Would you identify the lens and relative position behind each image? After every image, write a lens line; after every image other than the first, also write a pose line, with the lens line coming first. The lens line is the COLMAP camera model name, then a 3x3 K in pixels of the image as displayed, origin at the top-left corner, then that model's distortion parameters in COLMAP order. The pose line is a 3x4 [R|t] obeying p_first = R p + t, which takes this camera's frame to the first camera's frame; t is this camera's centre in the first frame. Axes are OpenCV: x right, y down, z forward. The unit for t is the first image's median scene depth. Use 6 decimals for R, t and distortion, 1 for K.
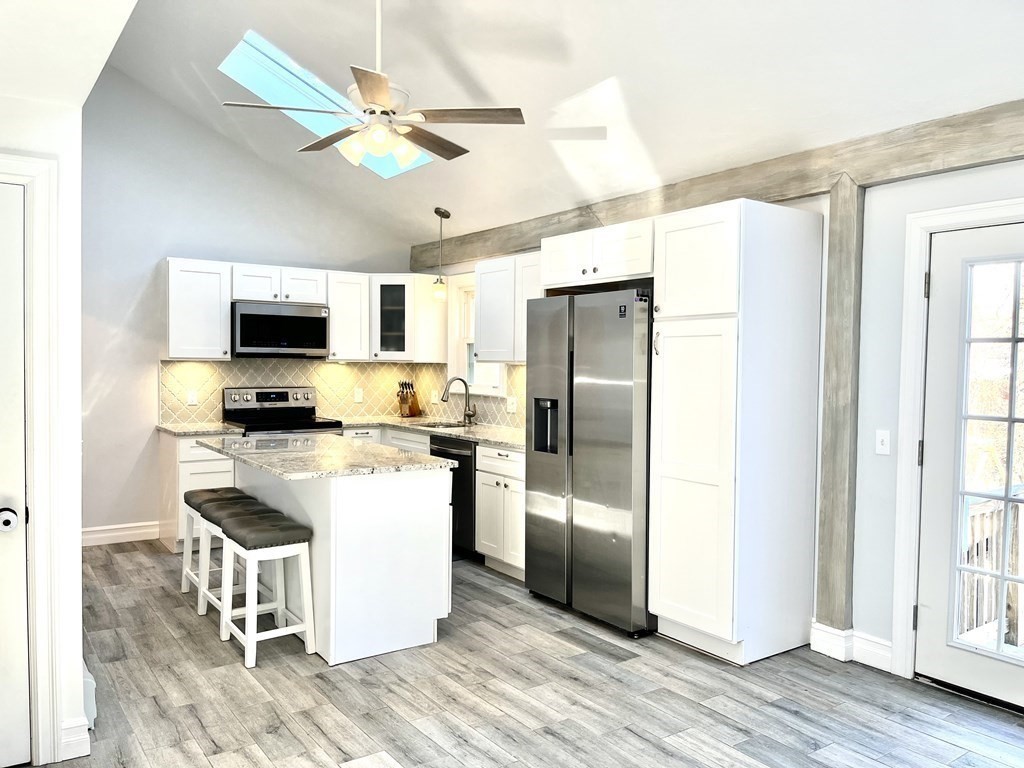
lens RADIAL K [[762.5, 0, 514.5], [0, 762.5, 394.0], [0, 0, 1]] dist [0.092320, -0.137883]
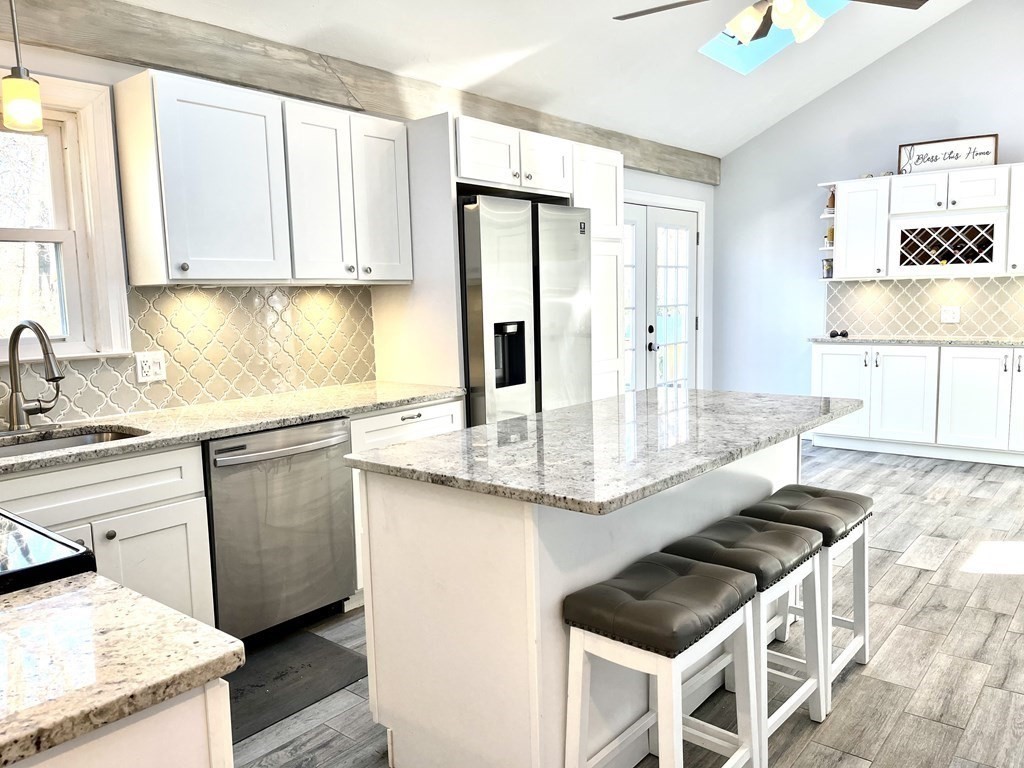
lens RADIAL K [[775.3, 0, 518.8], [0, 775.3, 382.7], [0, 0, 1]] dist [0.074651, -0.104755]
pose [[-0.262791, -0.120698, 0.957274, -1.012611], [0.059557, 0.988224, 0.140950, -0.061252], [-0.963013, 0.094053, -0.252508, 1.563268]]
